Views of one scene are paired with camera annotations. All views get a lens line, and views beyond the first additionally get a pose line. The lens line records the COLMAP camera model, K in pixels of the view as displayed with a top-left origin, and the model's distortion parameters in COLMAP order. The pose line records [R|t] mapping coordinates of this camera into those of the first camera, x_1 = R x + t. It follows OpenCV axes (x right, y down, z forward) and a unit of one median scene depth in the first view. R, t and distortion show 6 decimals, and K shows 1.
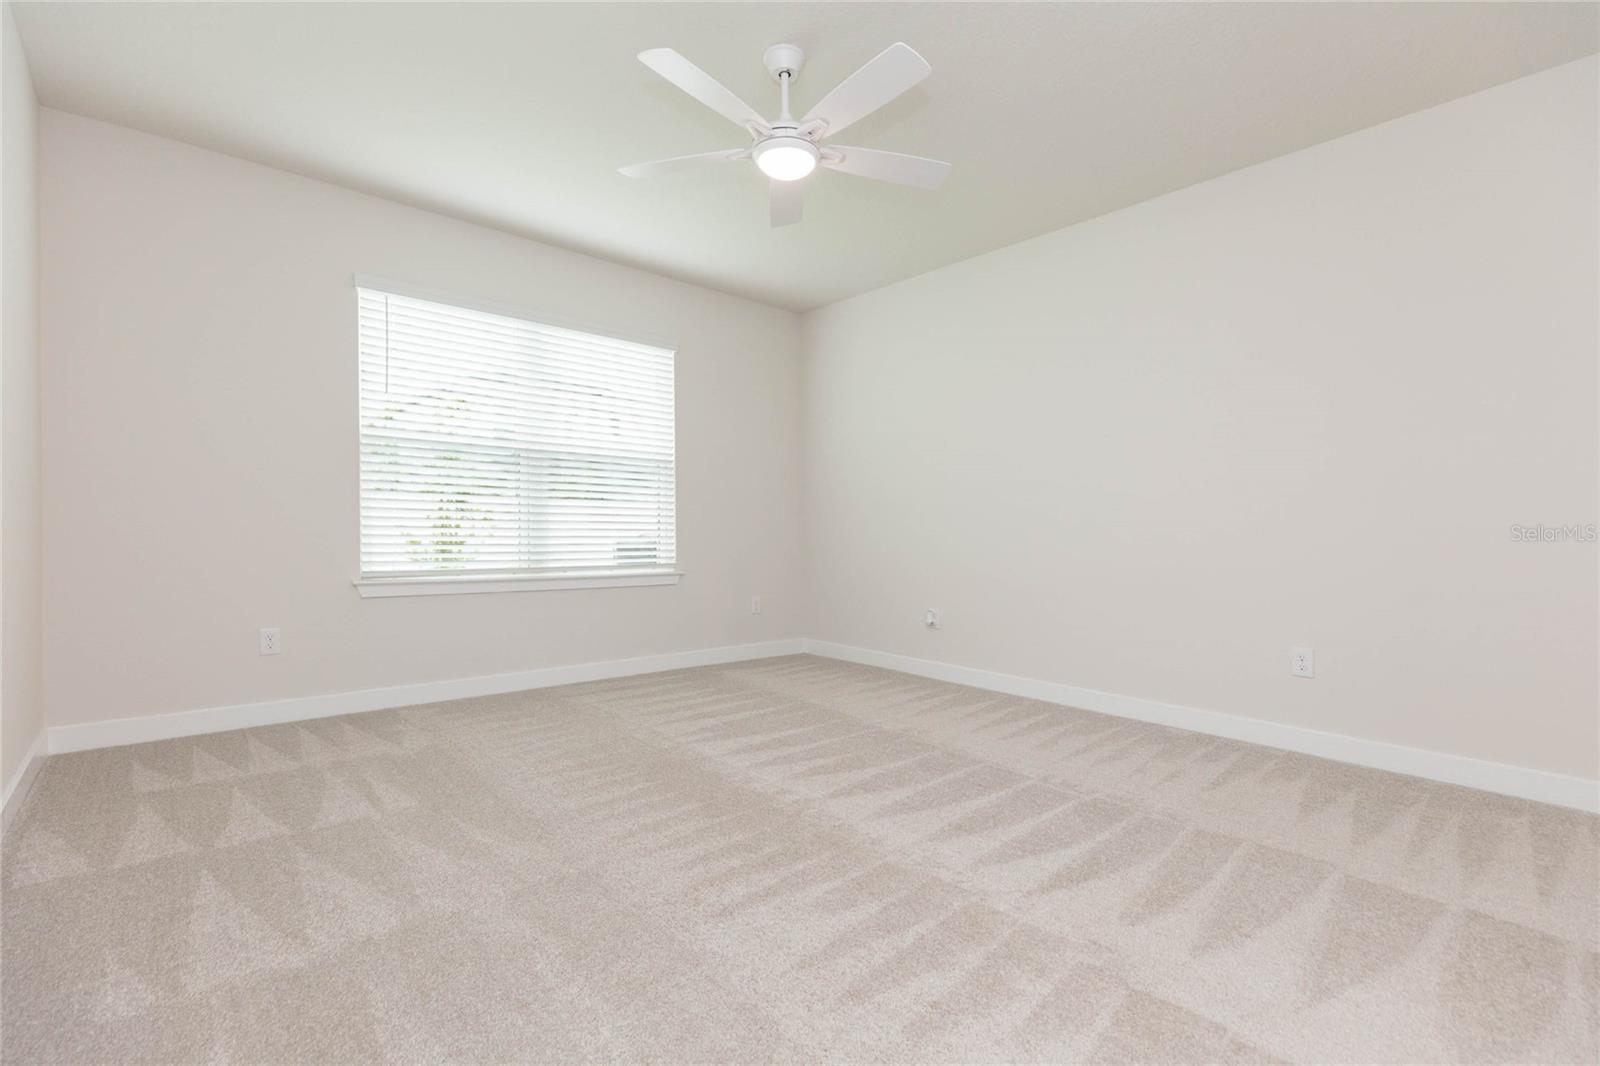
lens RADIAL K [[725.9, 0, 794.4], [0, 725.9, 521.2], [0, 0, 1]] dist [0.001731, -0.000108]
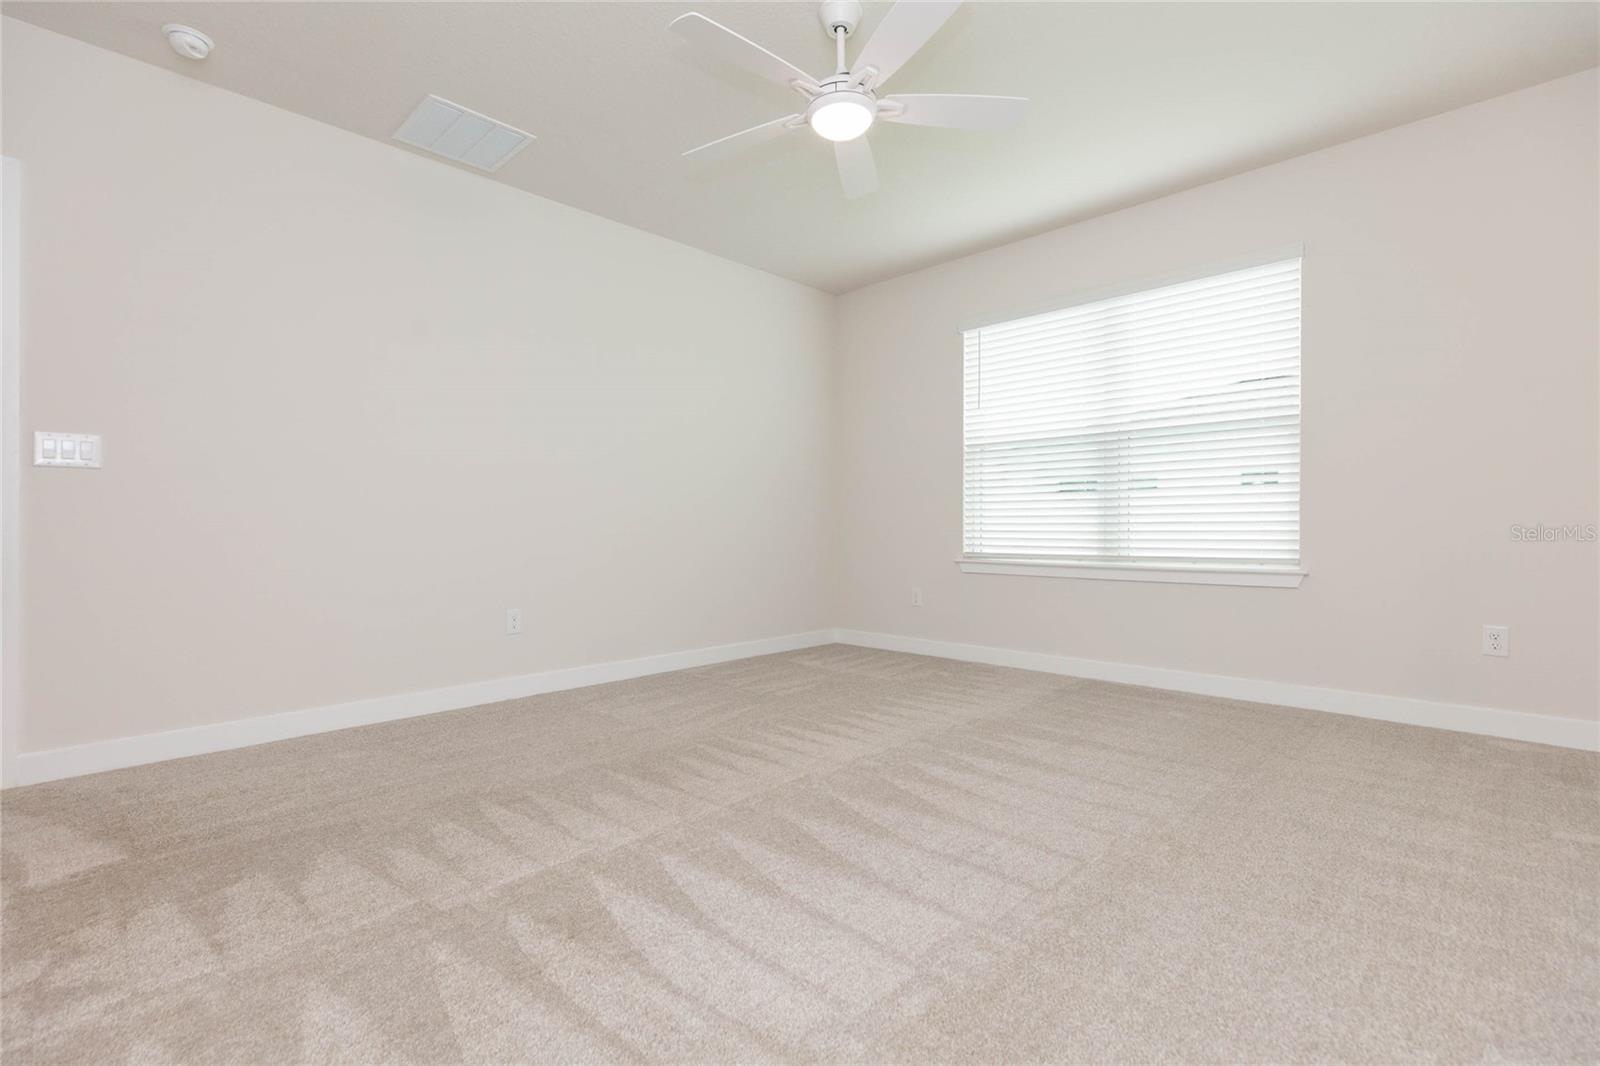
lens RADIAL K [[725.9, 0, 794.4], [0, 725.9, 521.2], [0, 0, 1]] dist [0.001731, -0.000108]
pose [[0.088344, -0.011933, -0.996019, 0.640896], [0.030117, 0.999503, -0.009303, 0.016889], [0.995635, -0.029175, 0.088659, 0.569278]]
